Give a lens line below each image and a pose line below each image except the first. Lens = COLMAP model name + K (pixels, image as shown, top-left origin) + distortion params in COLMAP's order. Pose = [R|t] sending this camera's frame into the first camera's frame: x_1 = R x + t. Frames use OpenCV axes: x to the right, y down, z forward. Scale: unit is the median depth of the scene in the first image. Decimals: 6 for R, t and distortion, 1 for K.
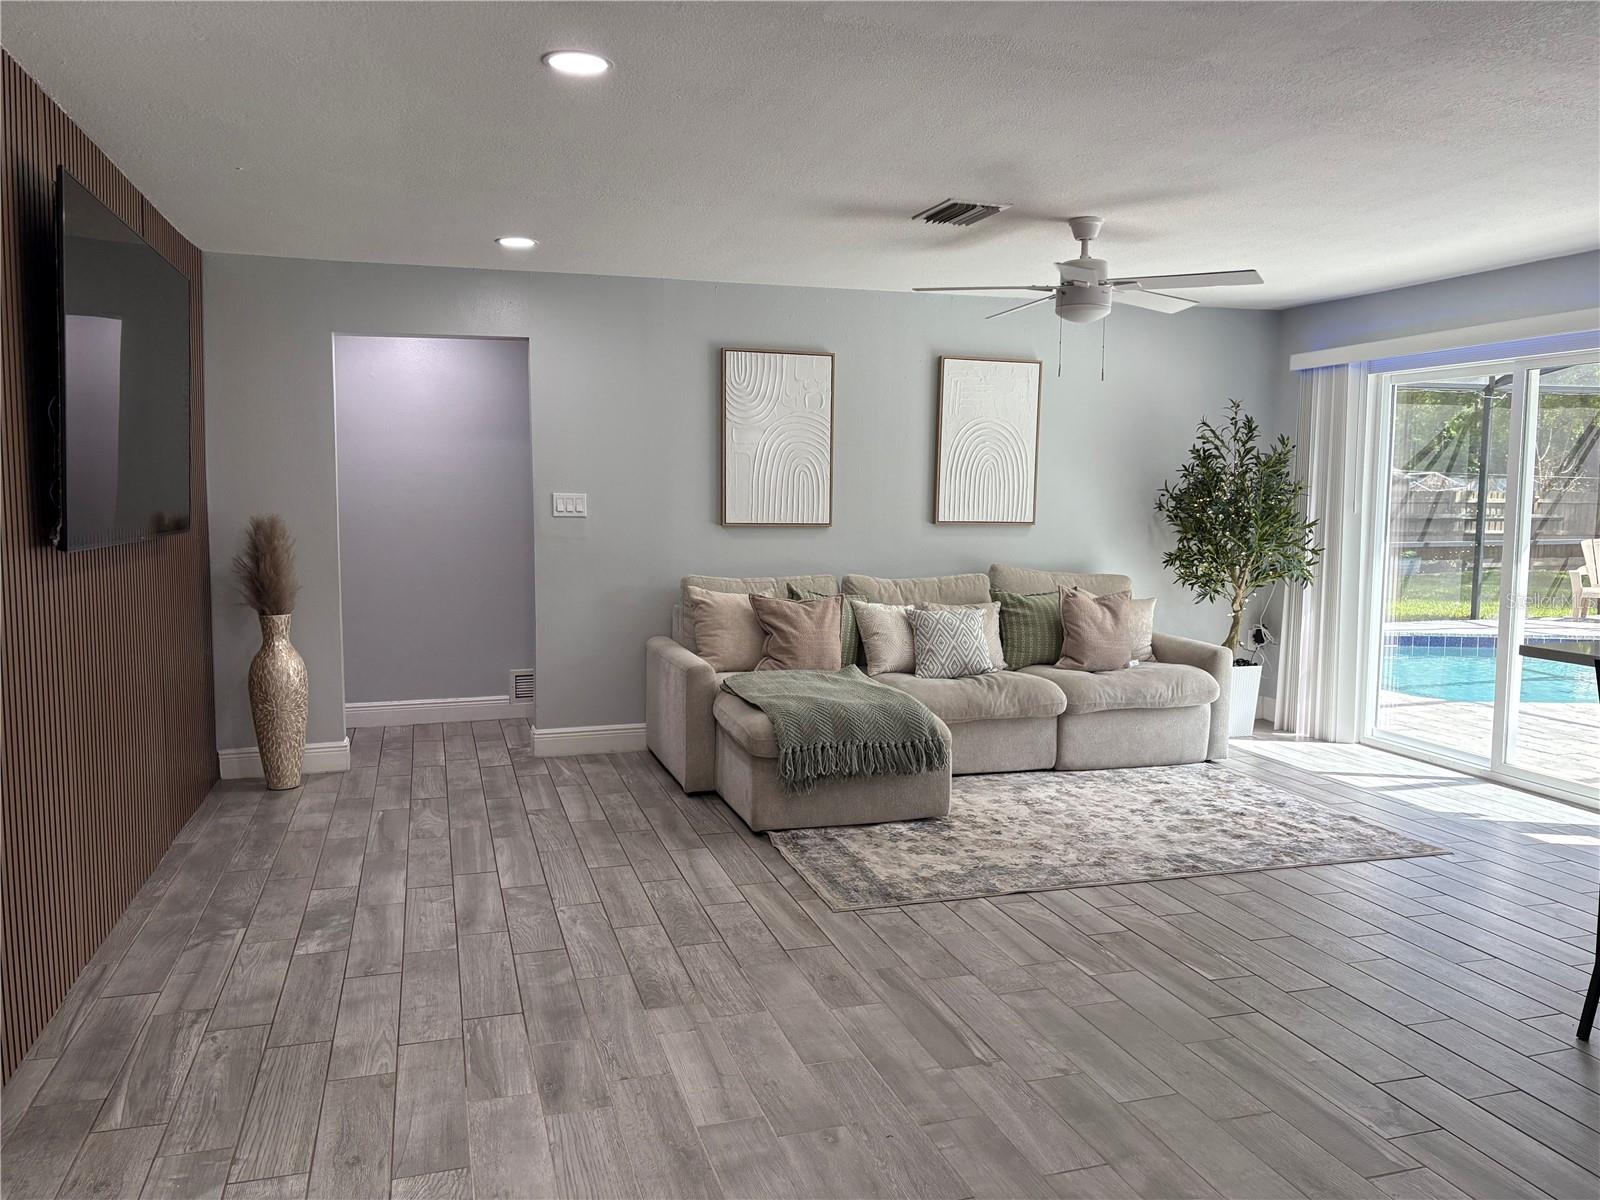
lens RADIAL K [[1207.5, 0, 795.0], [0, 1207.5, 598.3], [0, 0, 1]] dist [0.038030, -0.035736]
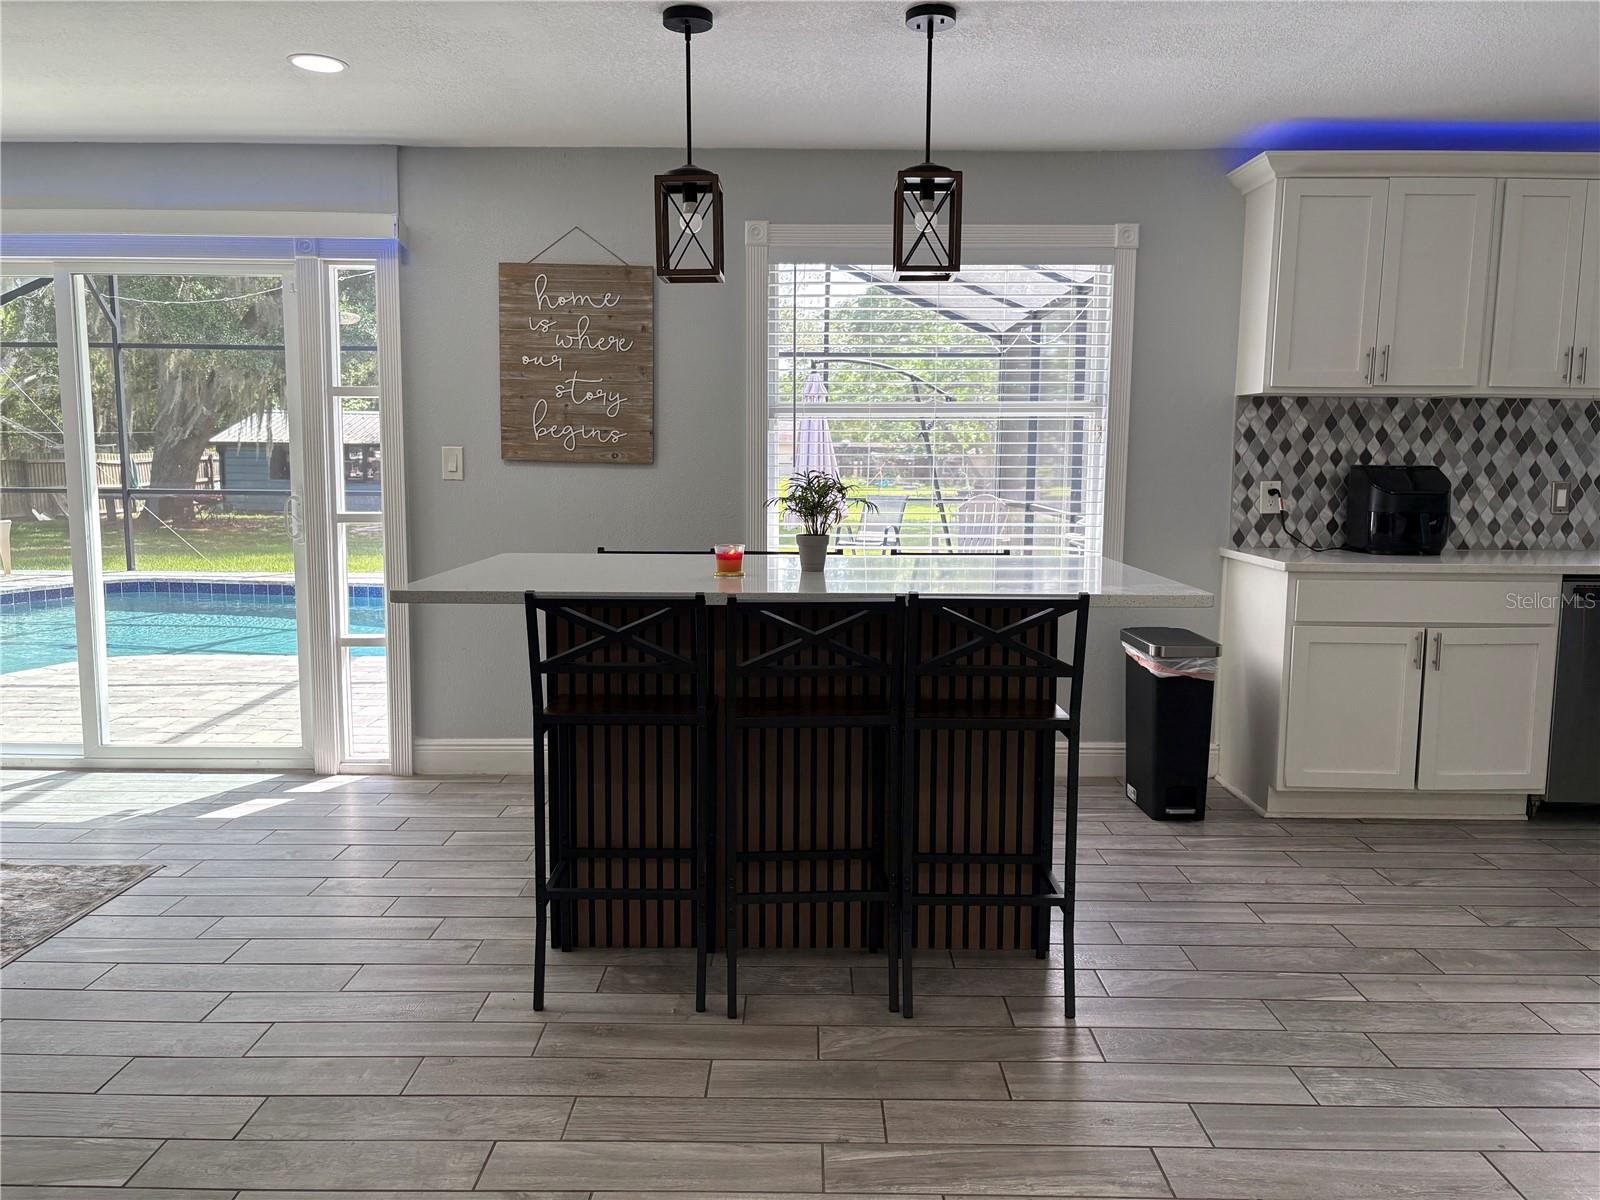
lens RADIAL K [[1207.5, 0, 804.9], [0, 1207.5, 592.8], [0, 0, 1]] dist [0.038030, -0.035736]
pose [[0.293366, -0.112544, 0.949352, -0.084163], [0.081517, 0.992375, 0.092454, -0.010157], [-0.952518, 0.050266, 0.300304, 0.364721]]
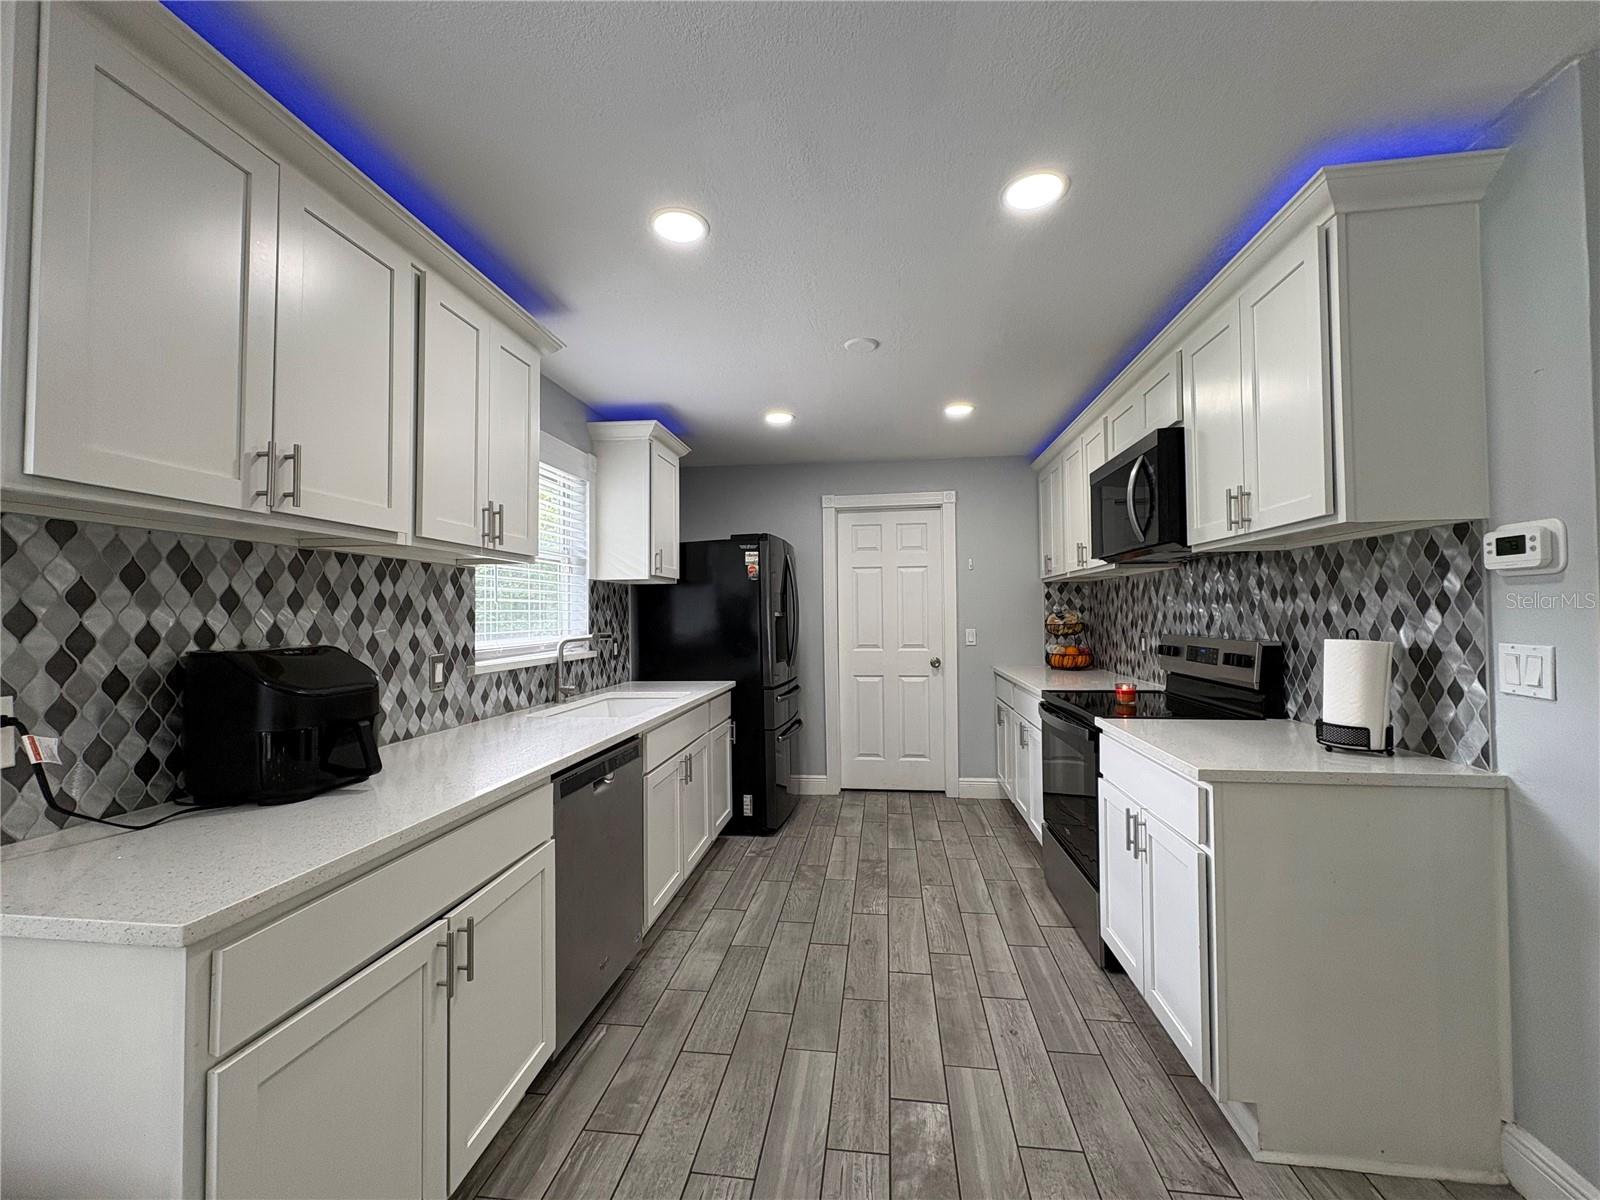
lens RADIAL K [[634.4, 0, 801.4], [0, 634.4, 599.9], [0, 0, 1]] dist [0.000656, 0.000137]
pose [[-0.908800, 0.016984, 0.416886, 0.666318], [0.047208, 0.996941, 0.062296, -0.014437], [-0.414553, 0.076295, -0.906821, 0.379500]]
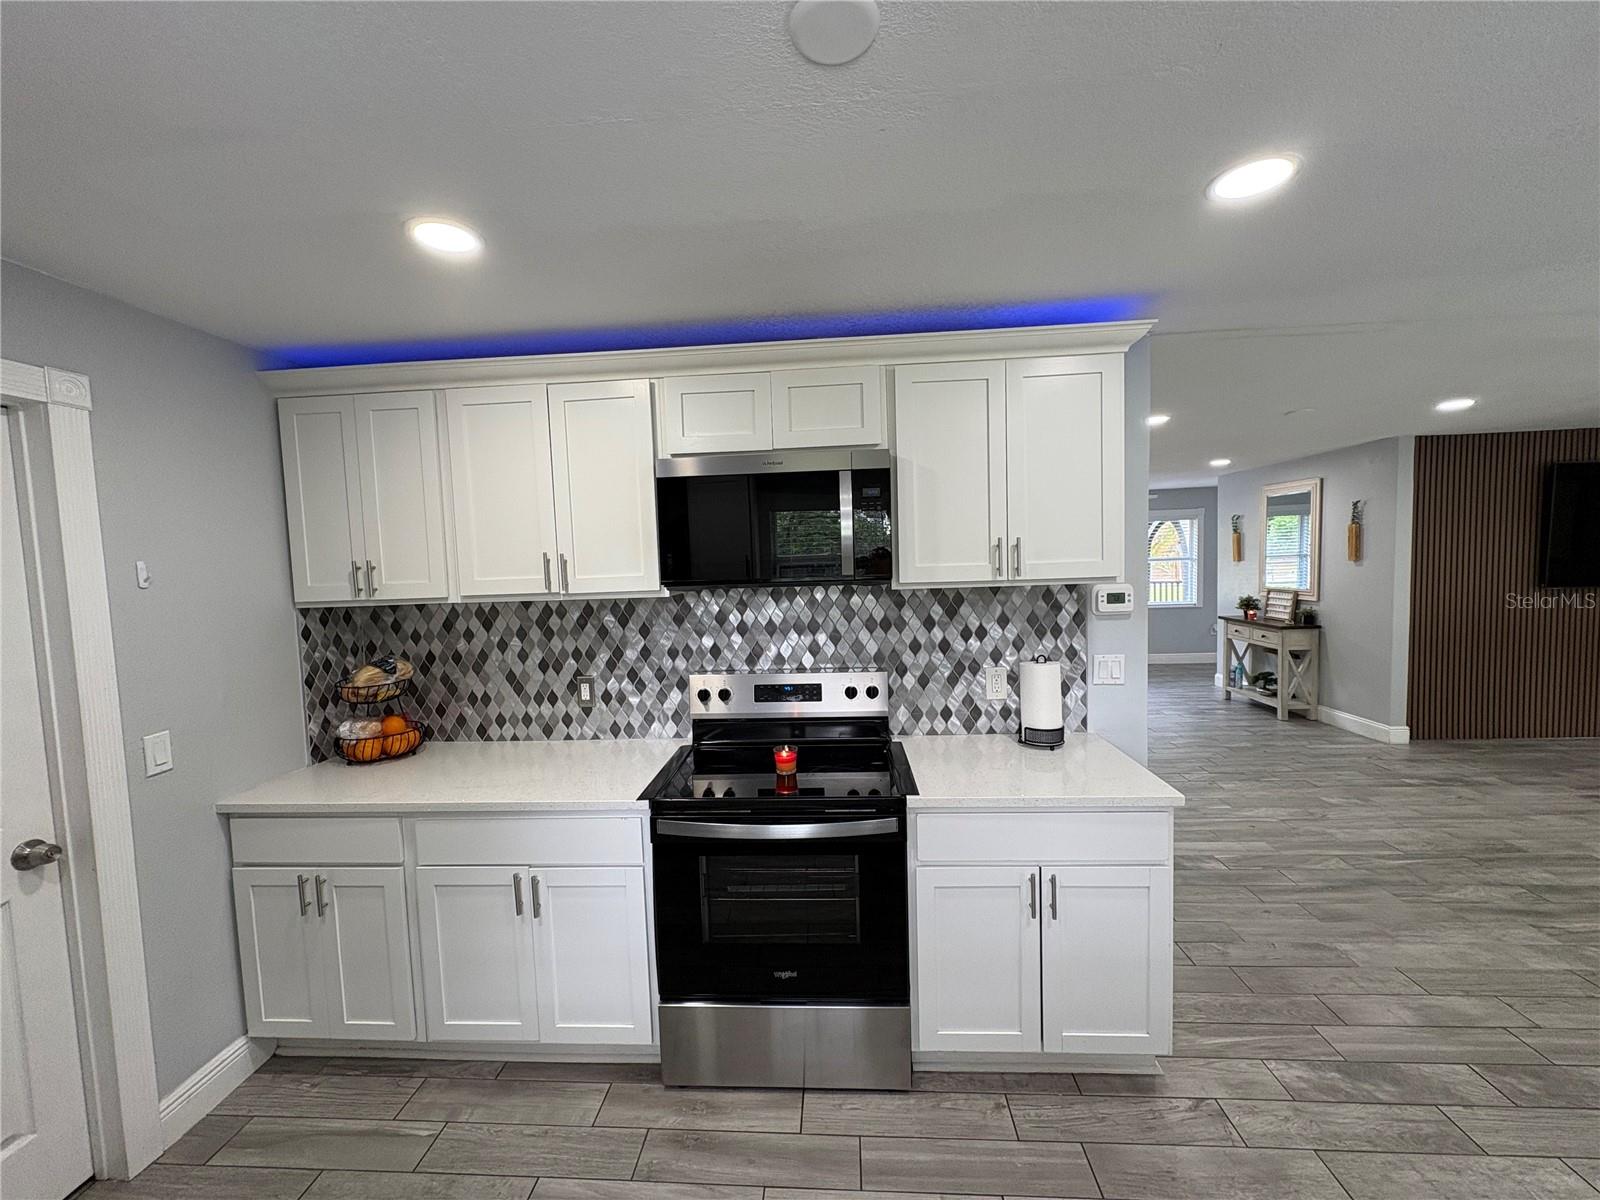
lens RADIAL K [[634.4, 0, 799.9], [0, 634.4, 600.4], [0, 0, 1]] dist [0.000656, 0.000137]
pose [[-0.354440, 0.069904, -0.932462, 1.074455], [-0.054120, 0.993997, 0.095089, -0.040049], [0.933511, 0.084168, -0.348529, -0.119660]]
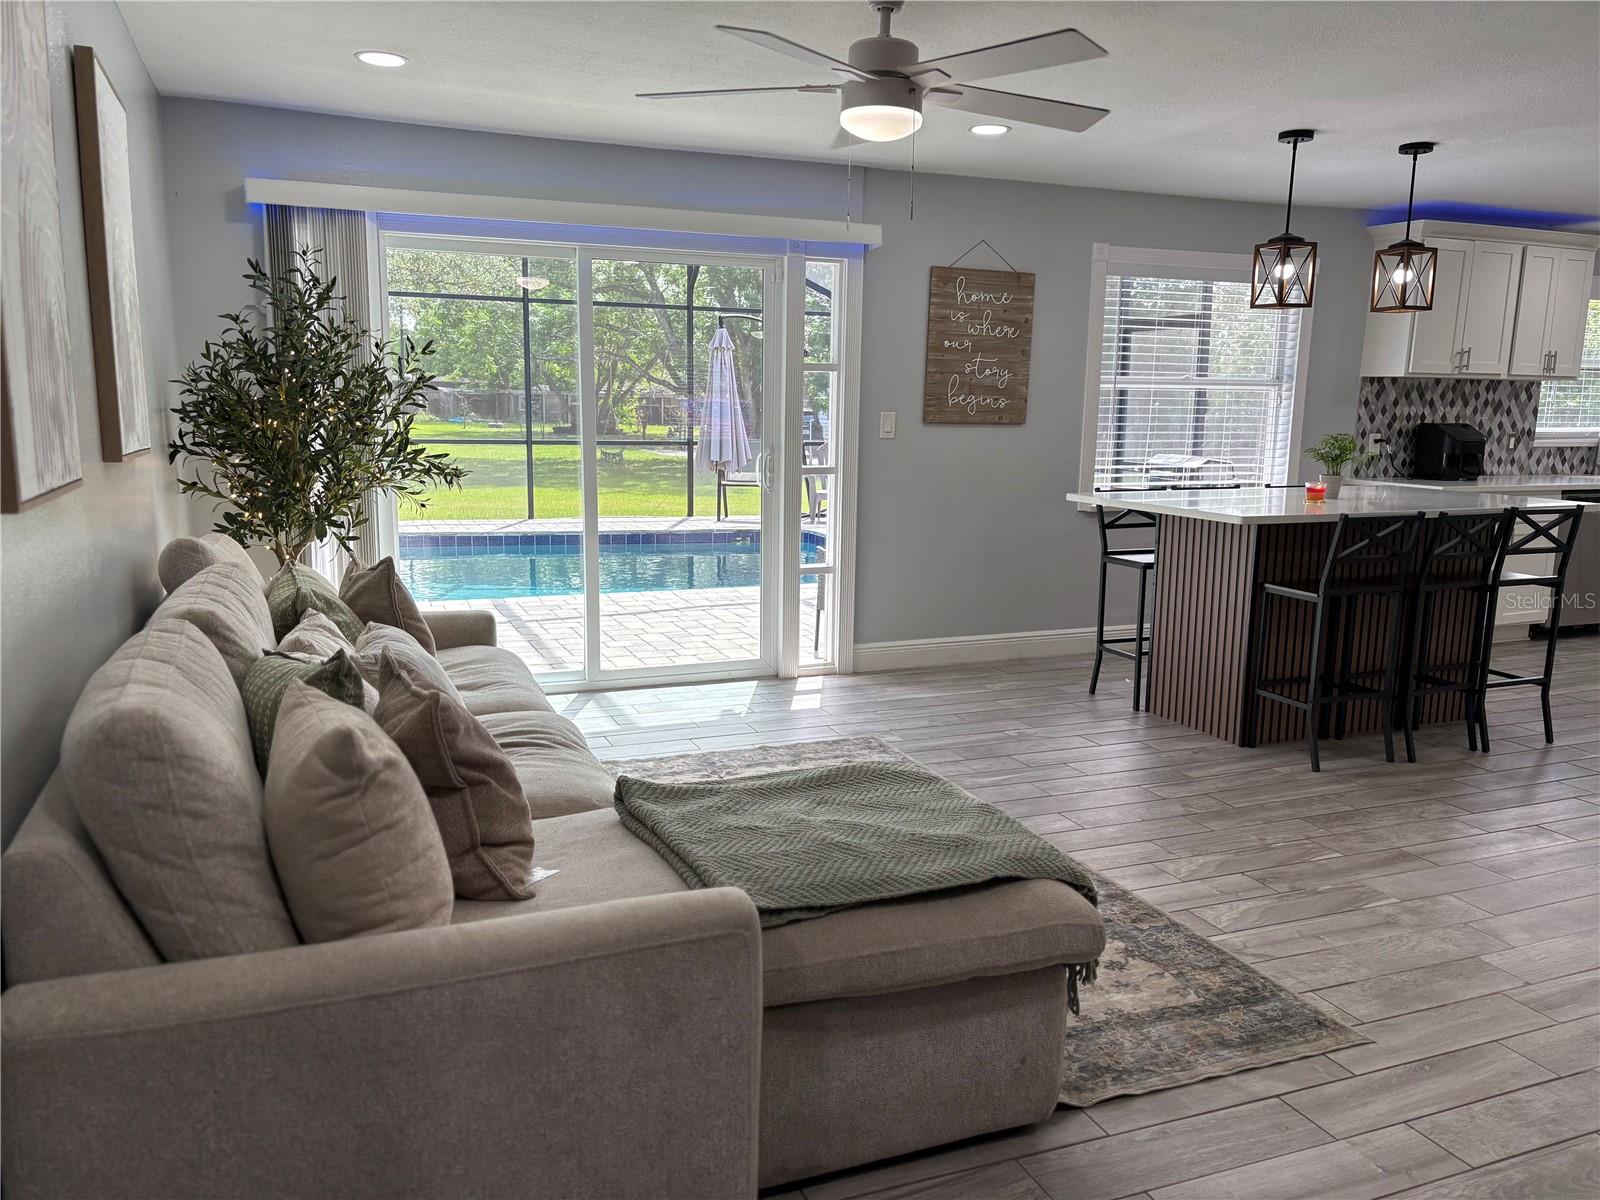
lens RADIAL K [[1207.5, 0, 787.7], [0, 1207.5, 599.8], [0, 0, 1]] dist [0.038030, -0.035736]
pose [[-0.085874, -0.175140, 0.980791, -0.495359], [0.075703, 0.980435, 0.181705, -0.111672], [-0.993426, 0.089853, -0.070935, 1.200972]]
